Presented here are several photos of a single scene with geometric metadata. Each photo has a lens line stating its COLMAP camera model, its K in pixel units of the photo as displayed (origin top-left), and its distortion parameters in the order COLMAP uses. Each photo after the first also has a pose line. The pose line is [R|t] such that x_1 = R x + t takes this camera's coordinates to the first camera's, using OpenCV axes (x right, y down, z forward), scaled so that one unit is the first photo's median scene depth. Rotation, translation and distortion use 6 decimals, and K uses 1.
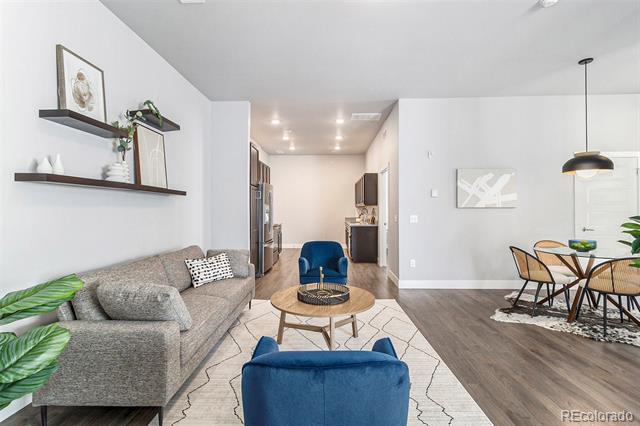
lens RADIAL K [[295.4, 0, 324.0], [0, 295.4, 211.2], [0, 0, 1]] dist [0.013754, 0.000018]
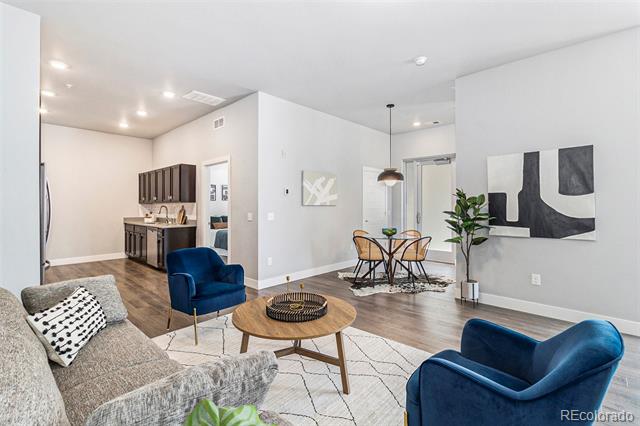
lens RADIAL K [[295.4, 0, 322.8], [0, 295.4, 210.8], [0, 0, 1]] dist [0.013754, 0.000018]
pose [[0.662298, -0.010479, 0.749168, -0.328401], [0.004608, 0.999940, 0.009913, -0.003023], [-0.749227, -0.003113, 0.662306, 0.217010]]
